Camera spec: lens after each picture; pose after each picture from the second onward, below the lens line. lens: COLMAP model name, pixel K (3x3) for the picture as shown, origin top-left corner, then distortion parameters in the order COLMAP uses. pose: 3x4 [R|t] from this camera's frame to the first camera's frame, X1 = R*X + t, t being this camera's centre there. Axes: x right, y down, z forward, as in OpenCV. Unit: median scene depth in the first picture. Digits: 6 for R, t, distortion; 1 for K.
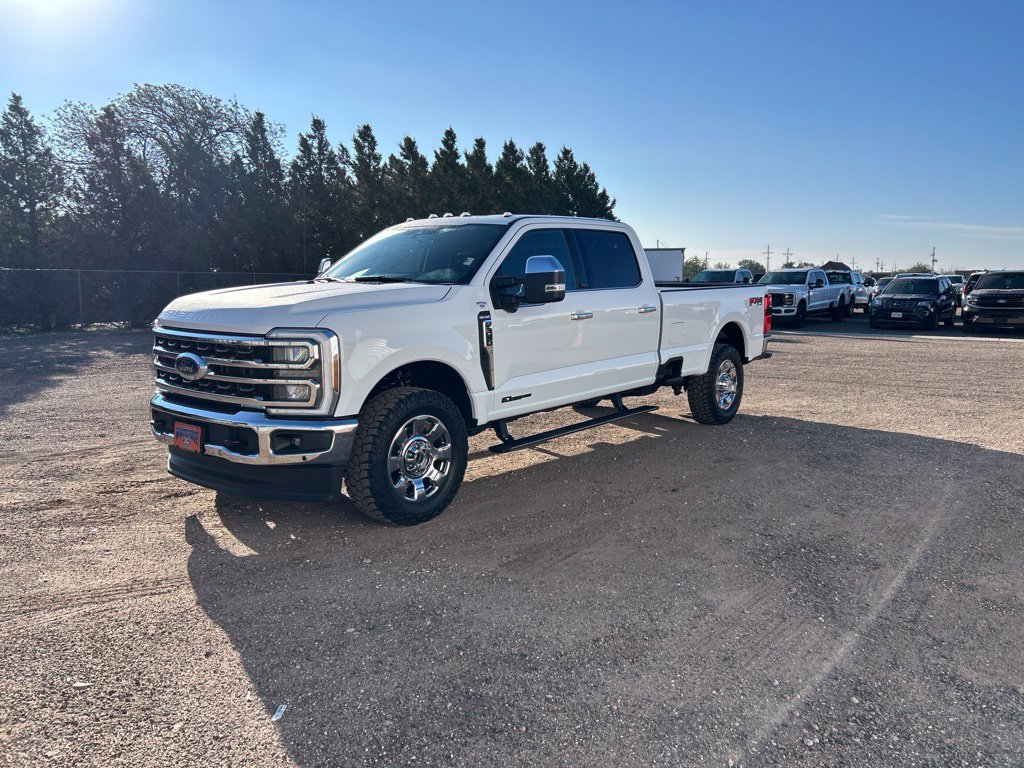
lens RADIAL K [[760.6, 0, 519.7], [0, 760.6, 390.3], [0, 0, 1]] dist [0.051363, -0.053667]
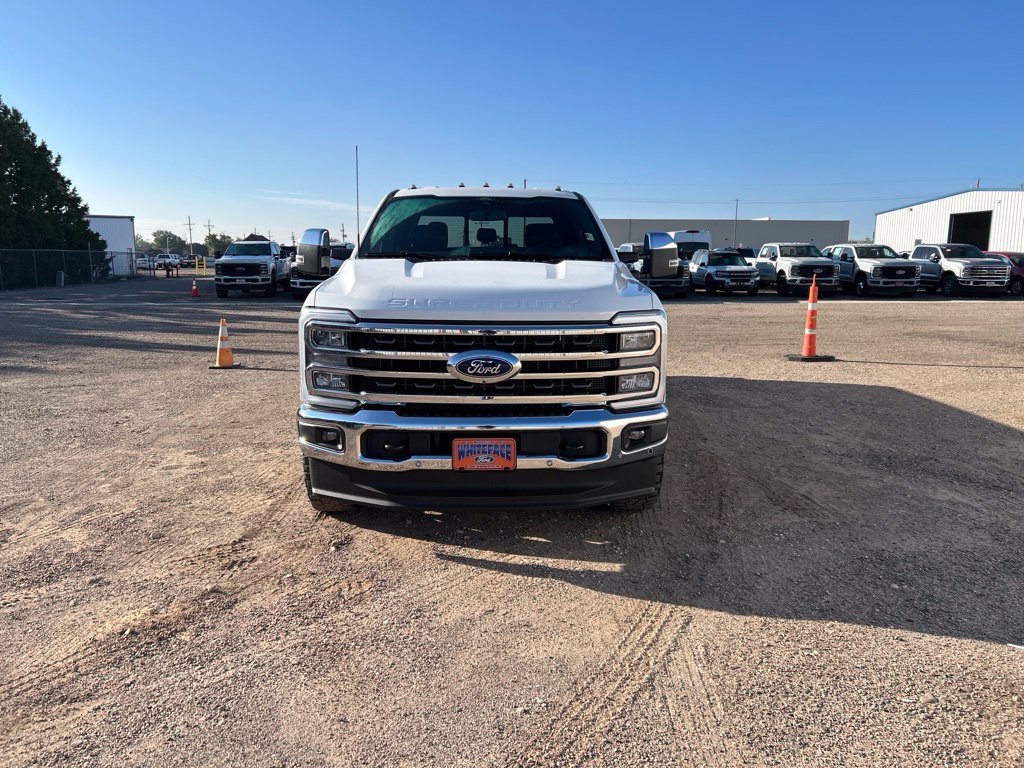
lens RADIAL K [[759.0, 0, 509.0], [0, 759.0, 383.6], [0, 0, 1]] dist [0.054377, -0.057130]
pose [[0.763899, -0.107547, 0.636312, -0.961506], [0.090126, 0.994132, 0.059827, -0.061729], [-0.639012, 0.011647, 0.769109, 0.383274]]
